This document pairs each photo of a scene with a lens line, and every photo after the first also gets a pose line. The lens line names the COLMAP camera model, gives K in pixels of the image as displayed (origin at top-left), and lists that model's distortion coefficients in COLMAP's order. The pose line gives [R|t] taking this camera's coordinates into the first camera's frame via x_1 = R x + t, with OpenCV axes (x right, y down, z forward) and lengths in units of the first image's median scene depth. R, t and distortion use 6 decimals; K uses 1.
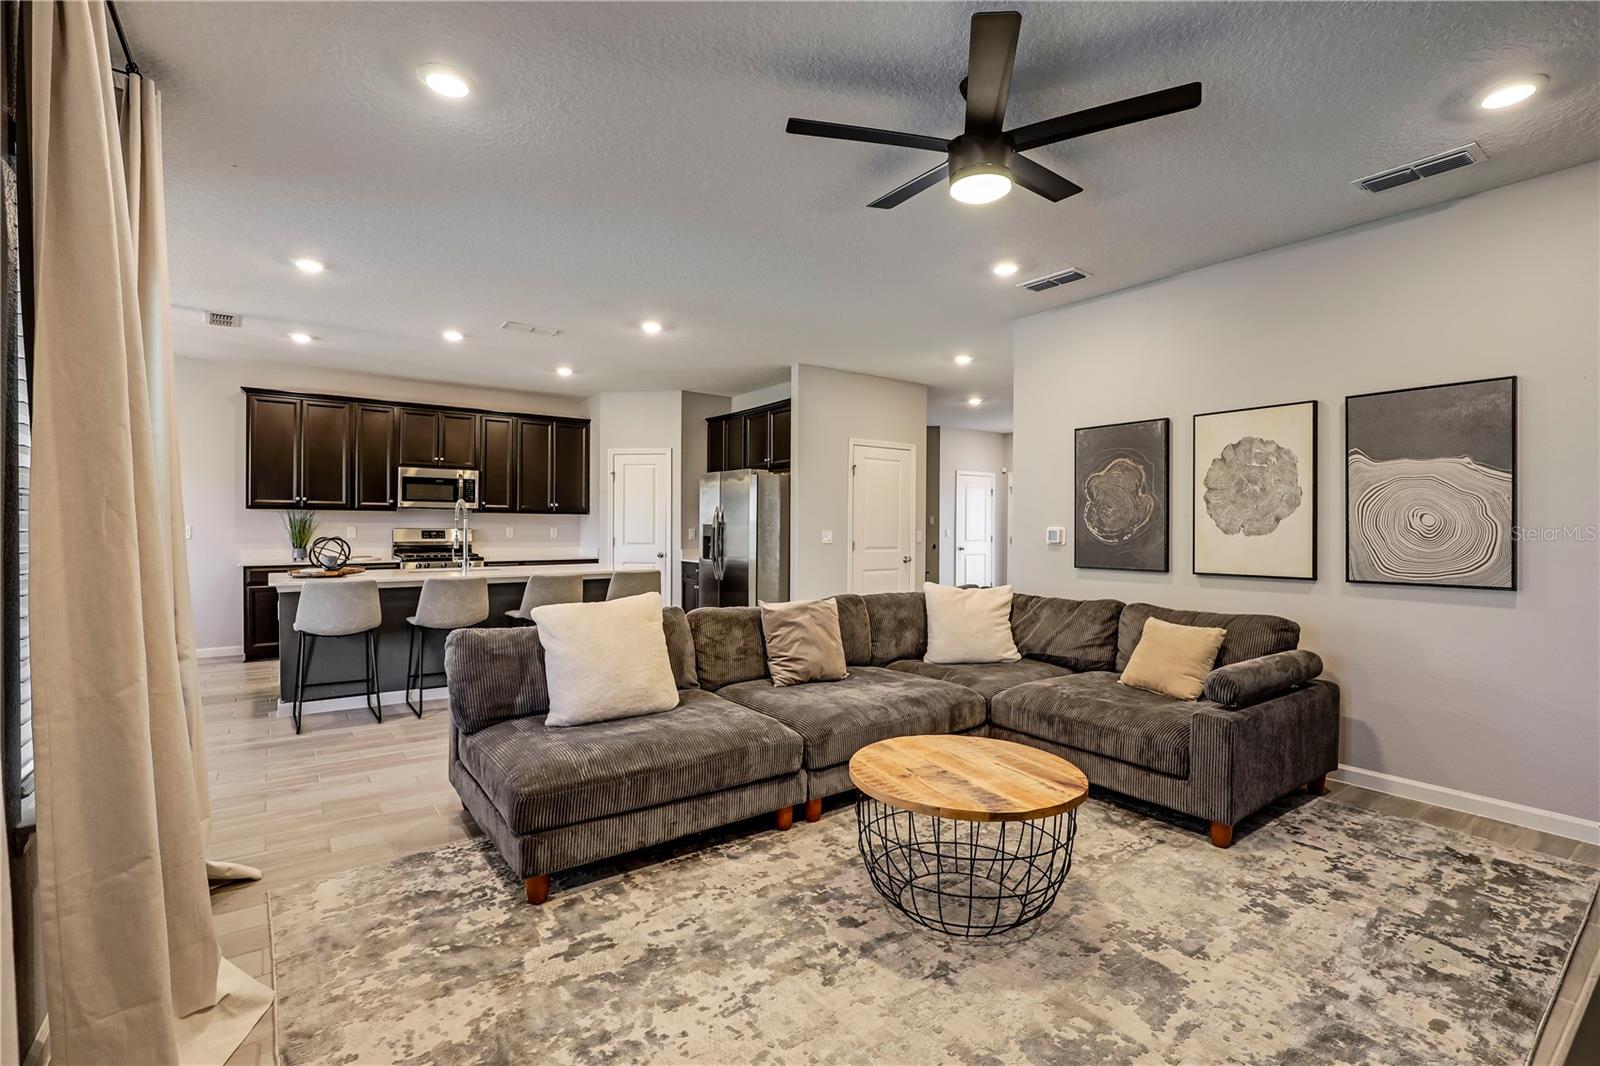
lens RADIAL K [[723.7, 0, 804.6], [0, 723.7, 523.0], [0, 0, 1]] dist [-0.014086, 0.000719]
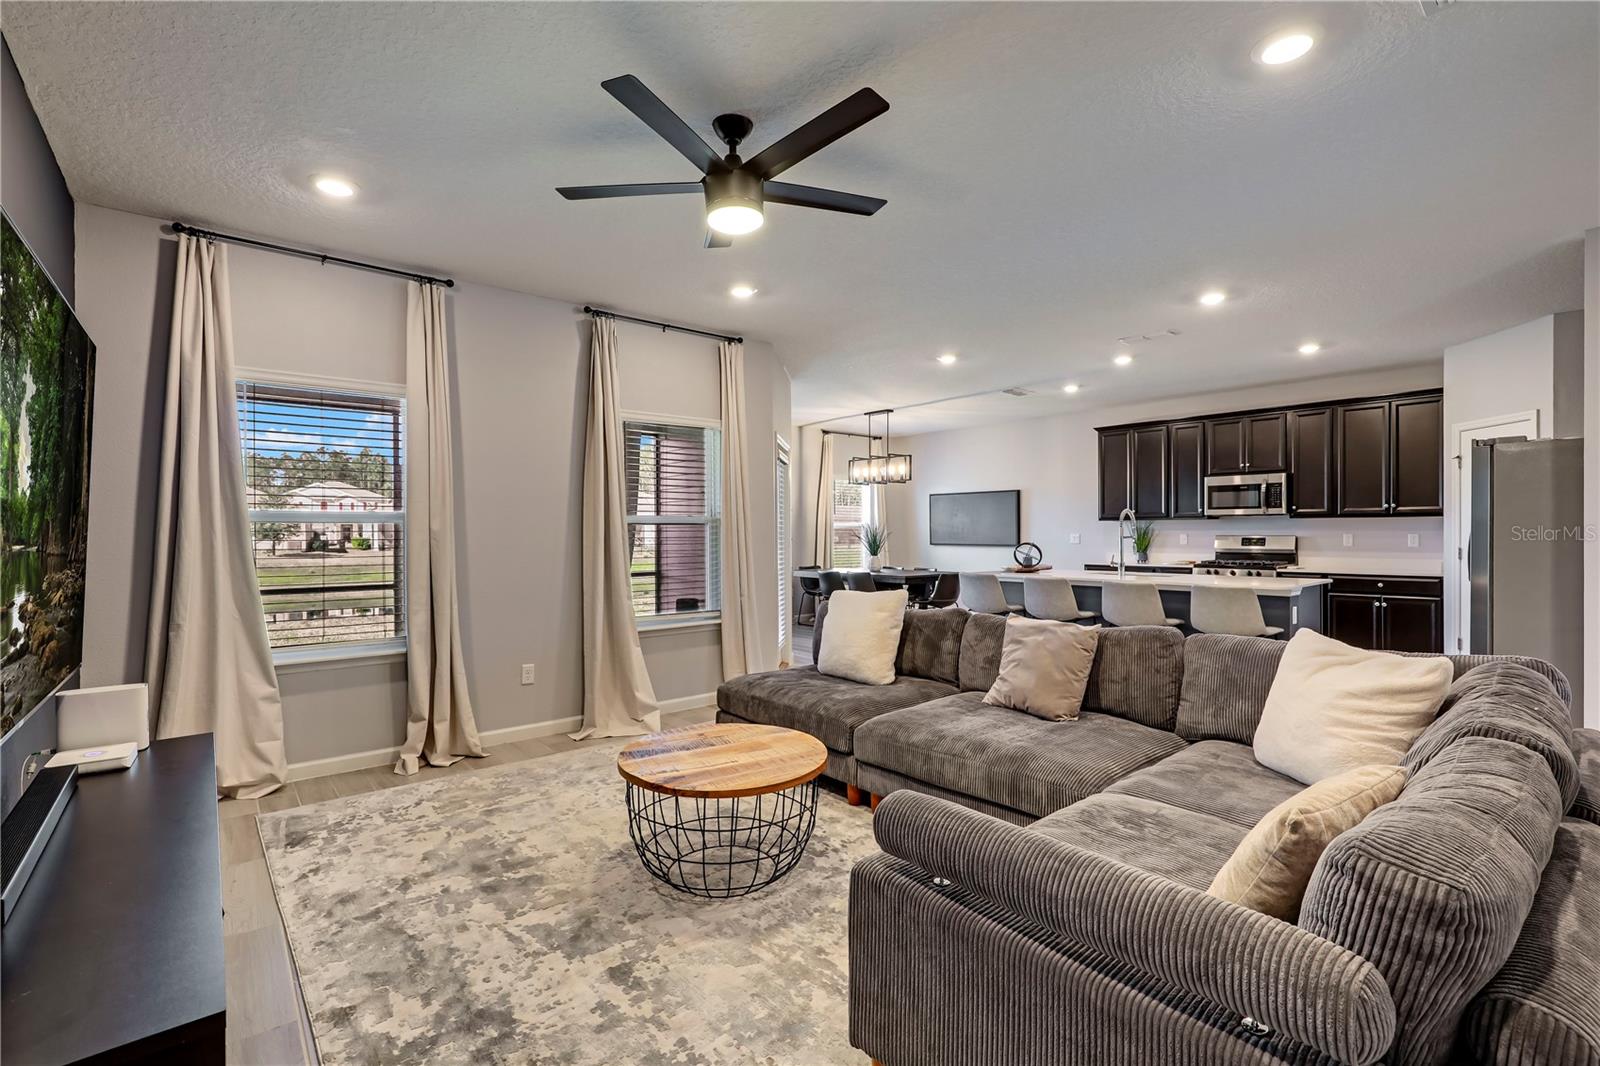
lens RADIAL K [[721.2, 0, 809.6], [0, 721.2, 535.8], [0, 0, 1]] dist [-0.014690, 0.000347]
pose [[0.071209, -0.001718, -0.997460, 0.671038], [0.009675, 0.999953, -0.001032, 0.004840], [0.997414, -0.009577, 0.071223, 0.530438]]
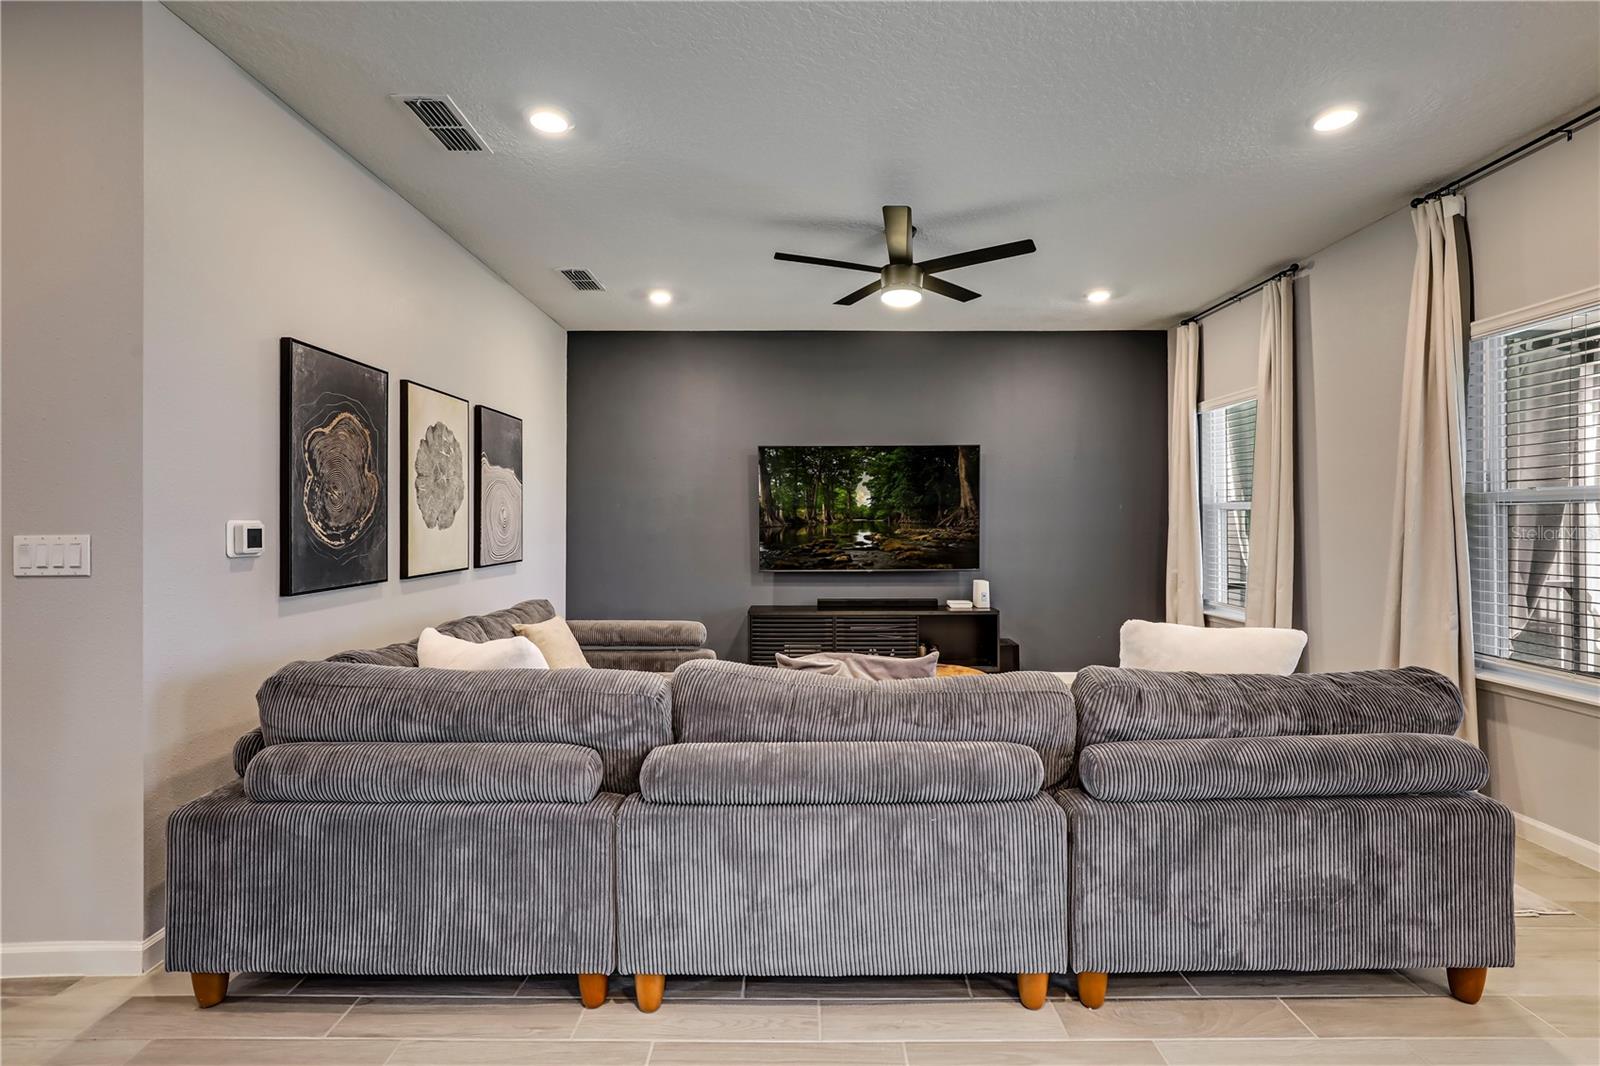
lens RADIAL K [[723.7, 0, 804.6], [0, 723.7, 523.0], [0, 0, 1]] dist [-0.014086, 0.000719]
pose [[-0.809310, -0.006981, 0.587341, -0.247288], [-0.007142, 0.999972, 0.002045, 0.003629], [-0.587339, -0.002540, -0.809337, 1.202048]]
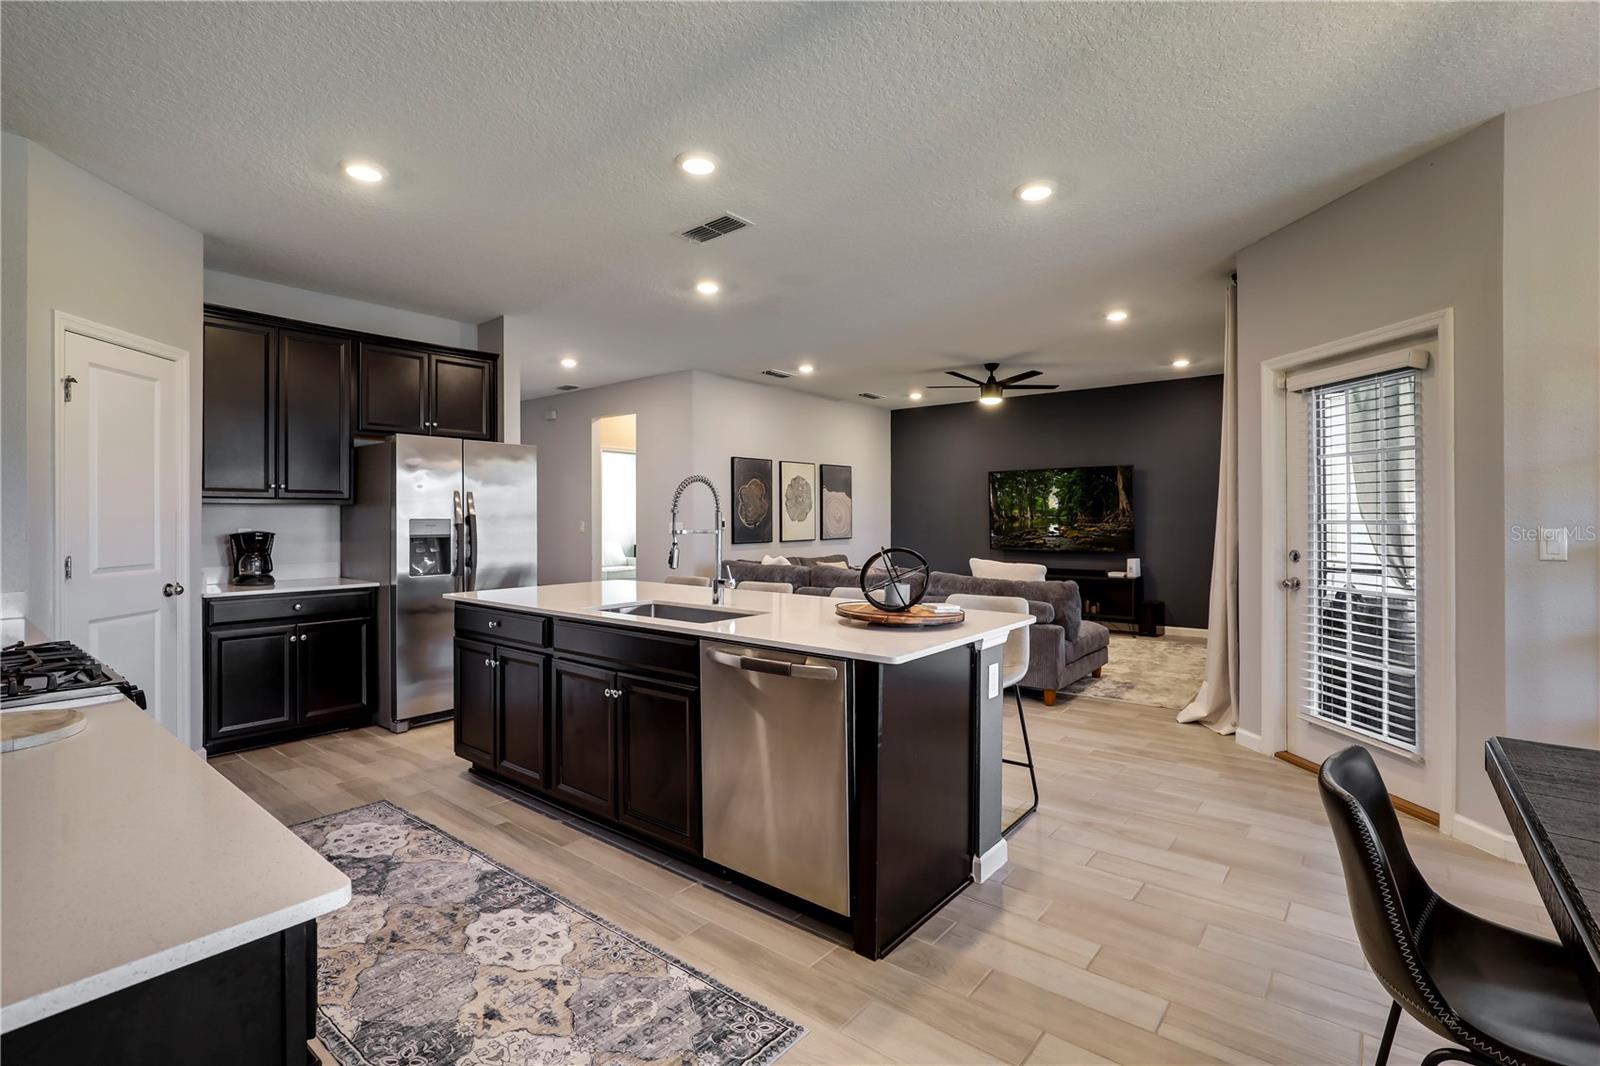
lens RADIAL K [[742.2, 0, 794.1], [0, 742.2, 519.9], [0, 0, 1]] dist [0.003919, 0.000391]
pose [[-0.247907, -0.007283, 0.968757, -1.221267], [-0.002789, 0.999973, 0.006804, -0.003230], [-0.968780, -0.001015, -0.247920, 1.268977]]
